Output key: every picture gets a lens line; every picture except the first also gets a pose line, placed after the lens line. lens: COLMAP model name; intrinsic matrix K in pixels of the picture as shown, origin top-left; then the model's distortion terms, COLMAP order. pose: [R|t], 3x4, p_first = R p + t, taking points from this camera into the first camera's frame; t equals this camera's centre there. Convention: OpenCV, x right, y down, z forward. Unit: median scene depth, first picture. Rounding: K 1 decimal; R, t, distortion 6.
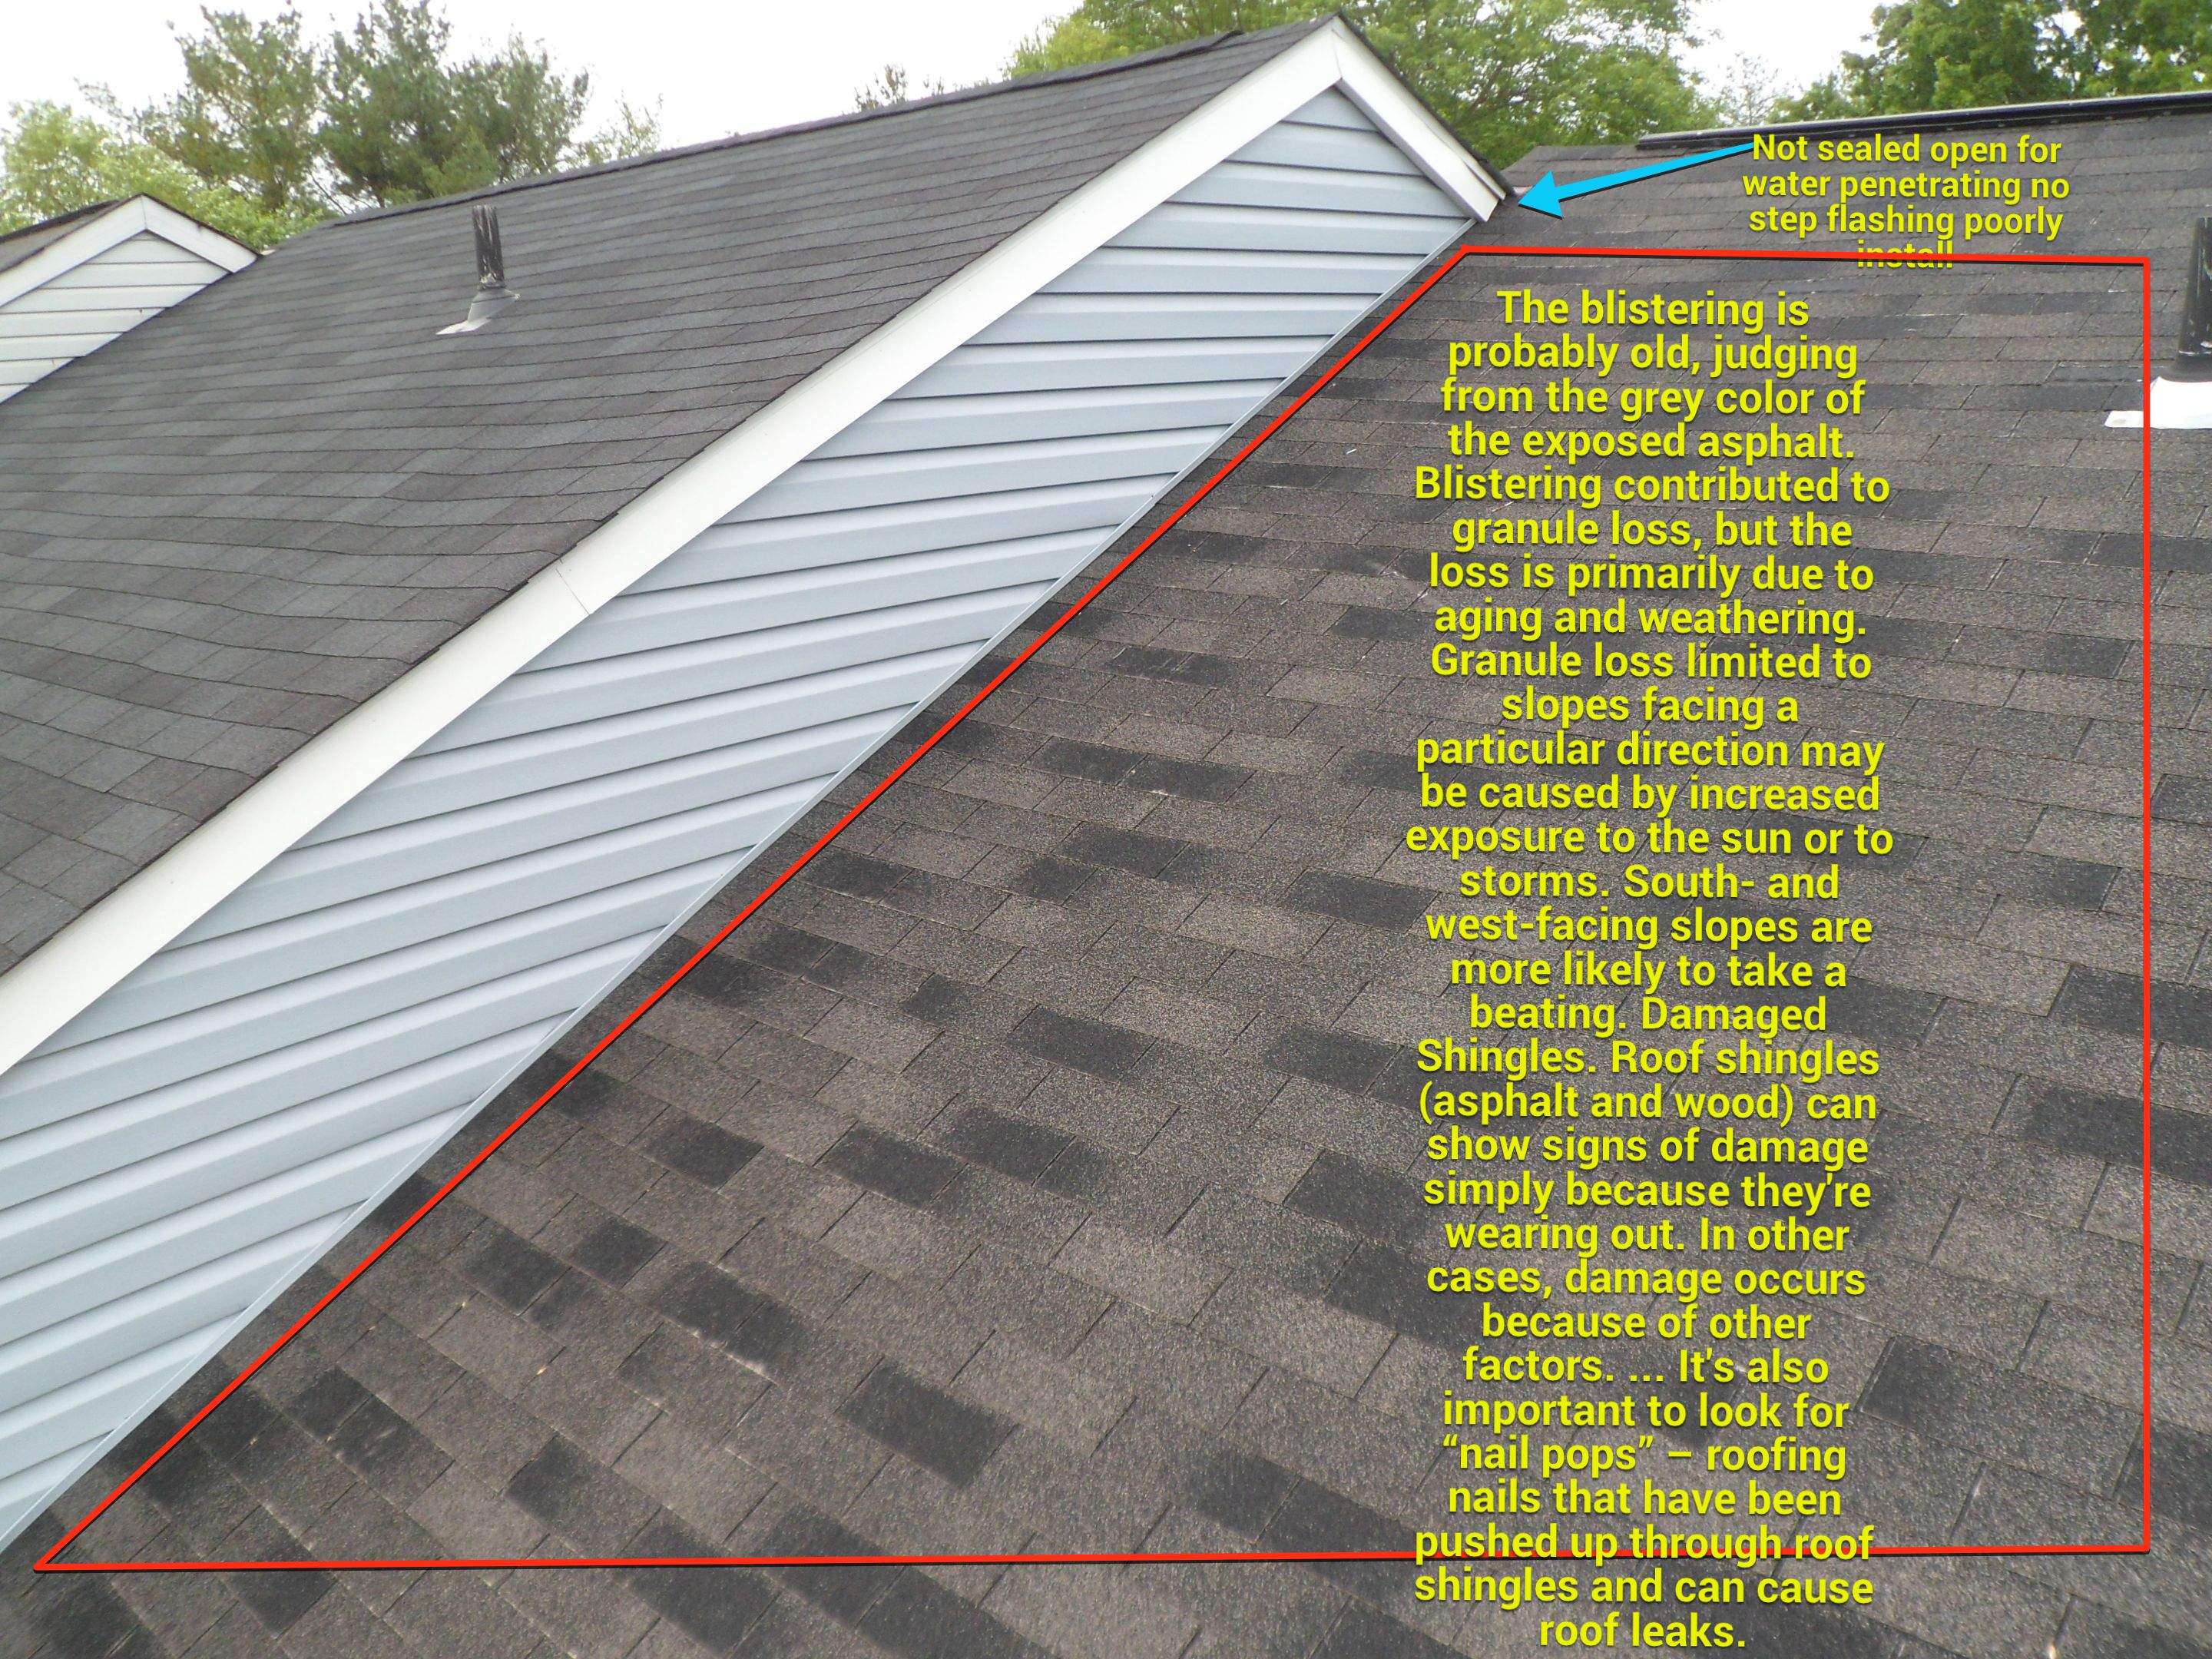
lens RADIAL K [[1858.7, 0, 1110.4], [0, 1858.7, 815.5], [0, 0, 1]] dist [-0.062456, -0.000466]
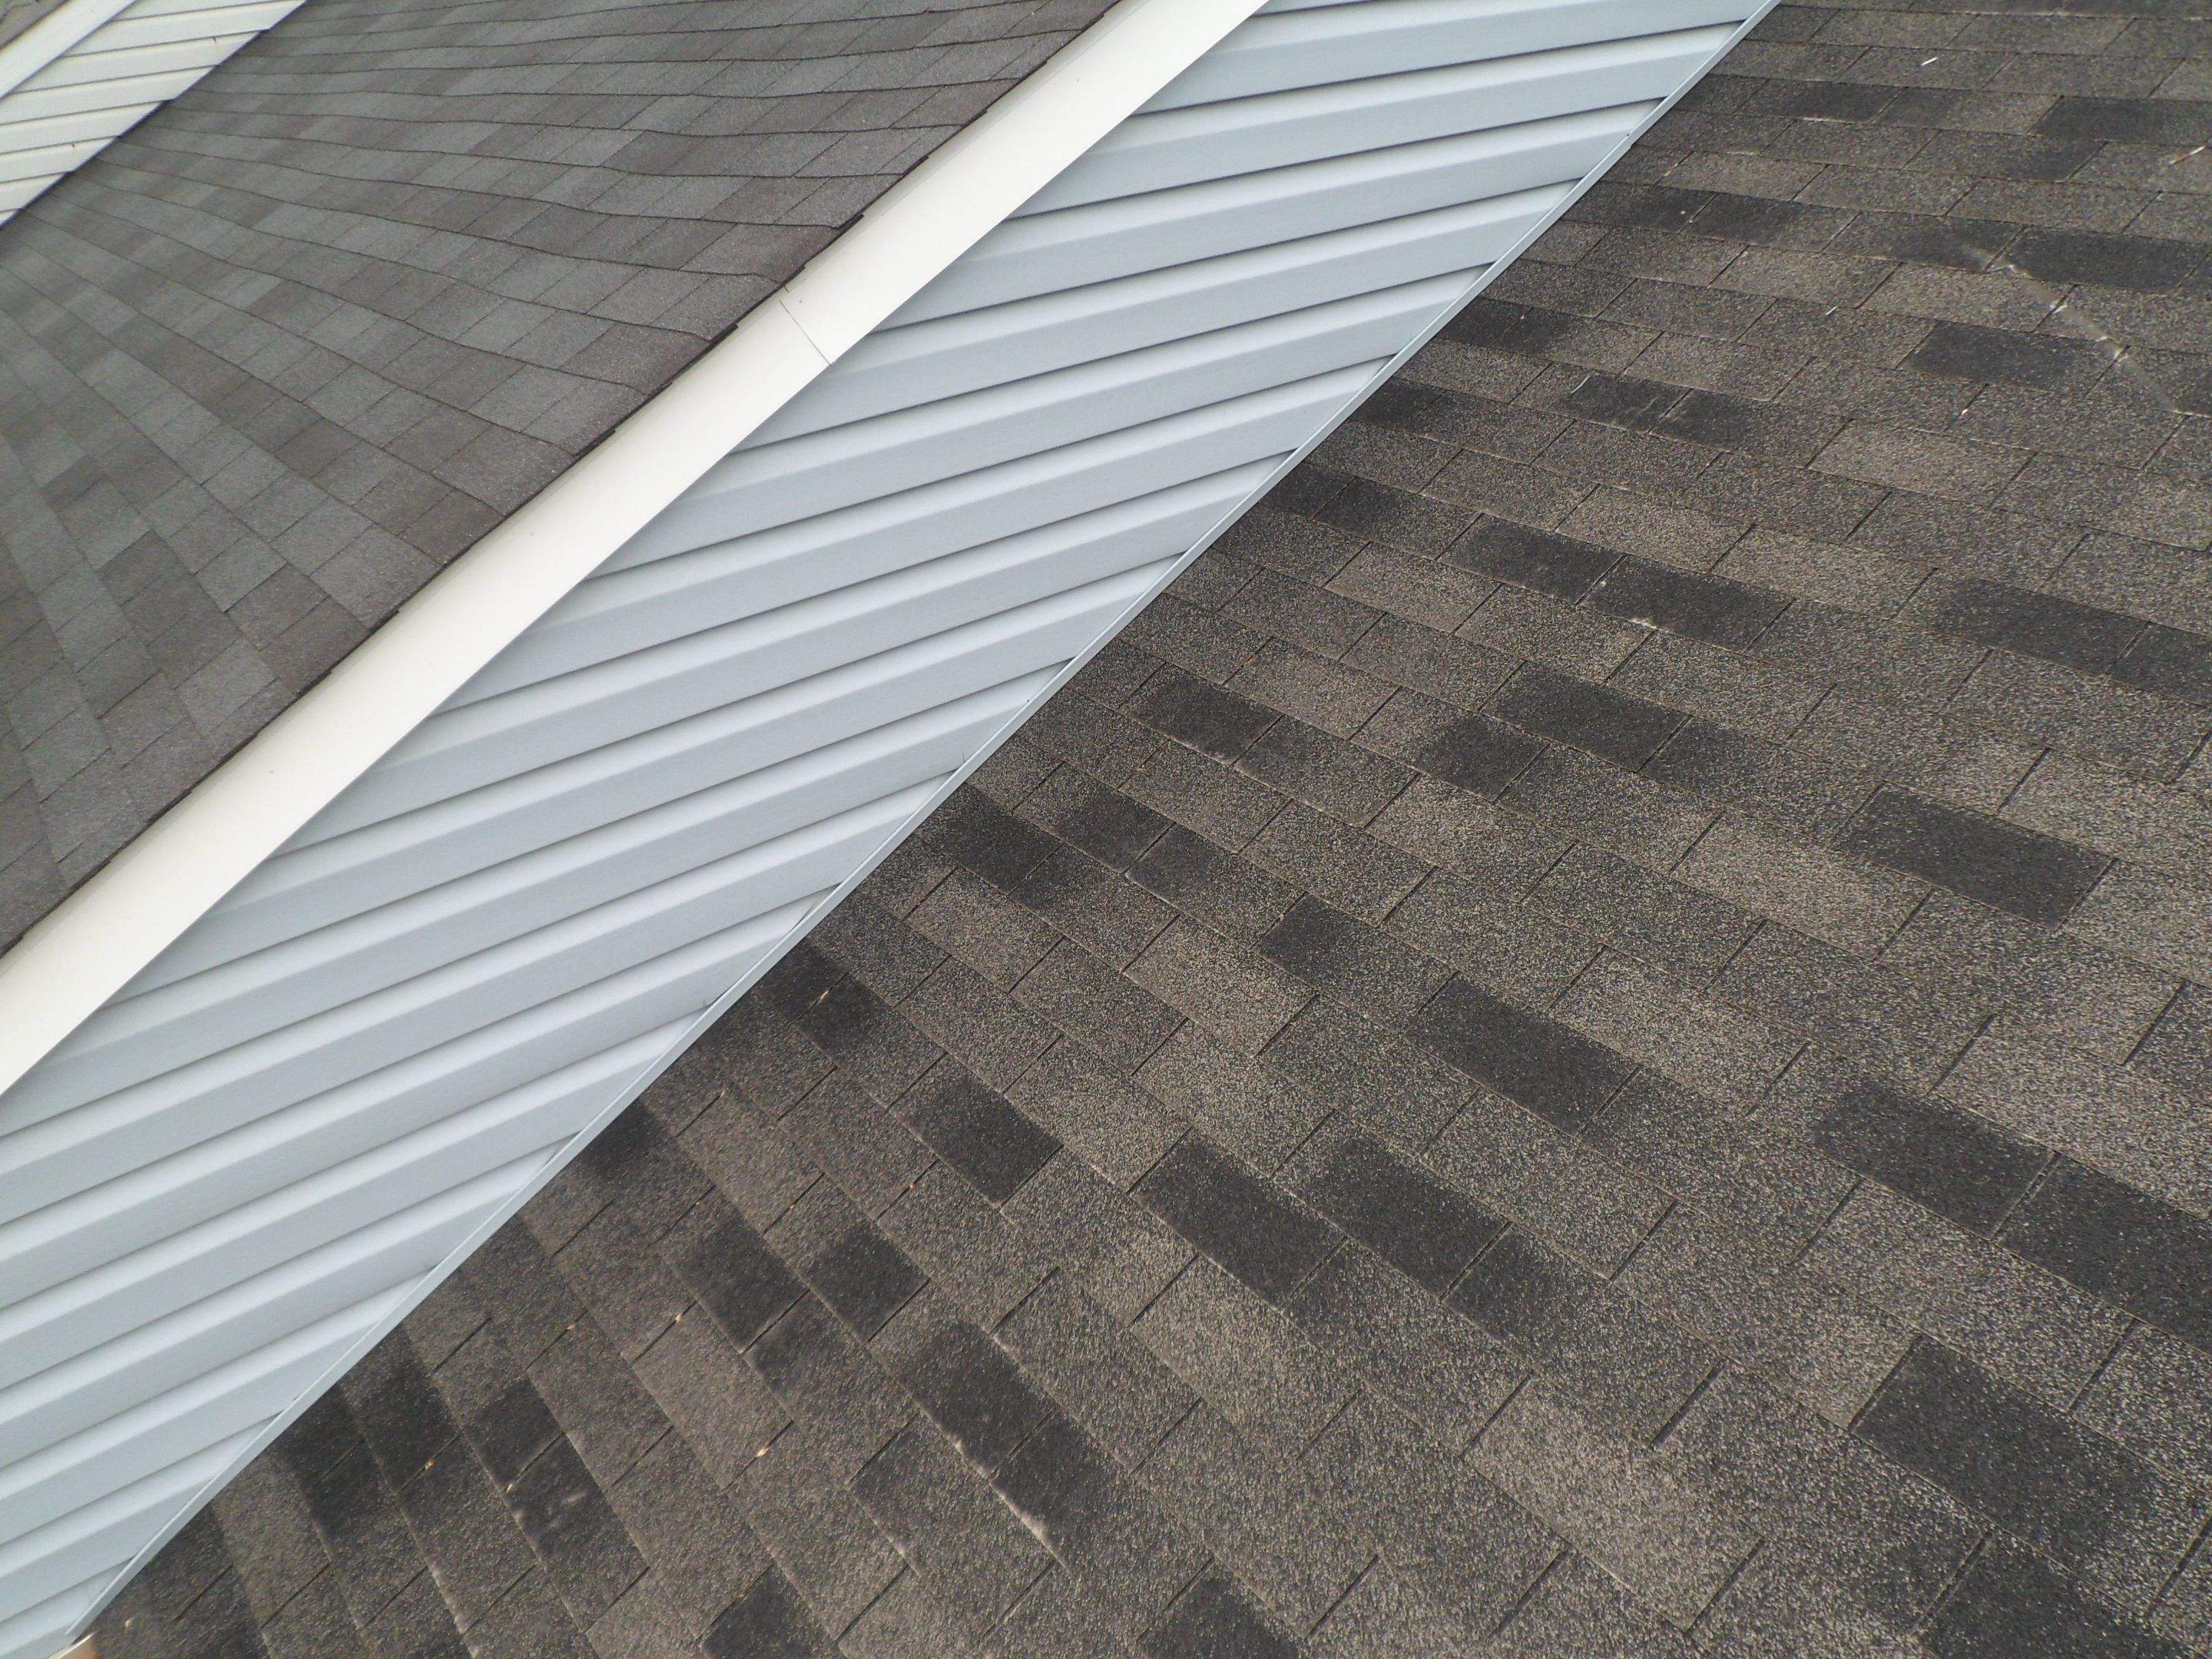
lens RADIAL K [[1858.7, 0, 1106.3], [0, 1858.7, 825.9], [0, 0, 1]] dist [-0.062456, -0.000466]
pose [[0.978497, 0.043842, -0.201546, -0.029600], [0.002364, 0.974701, 0.223502, -0.102087], [0.206246, -0.219173, 0.953638, 0.333197]]
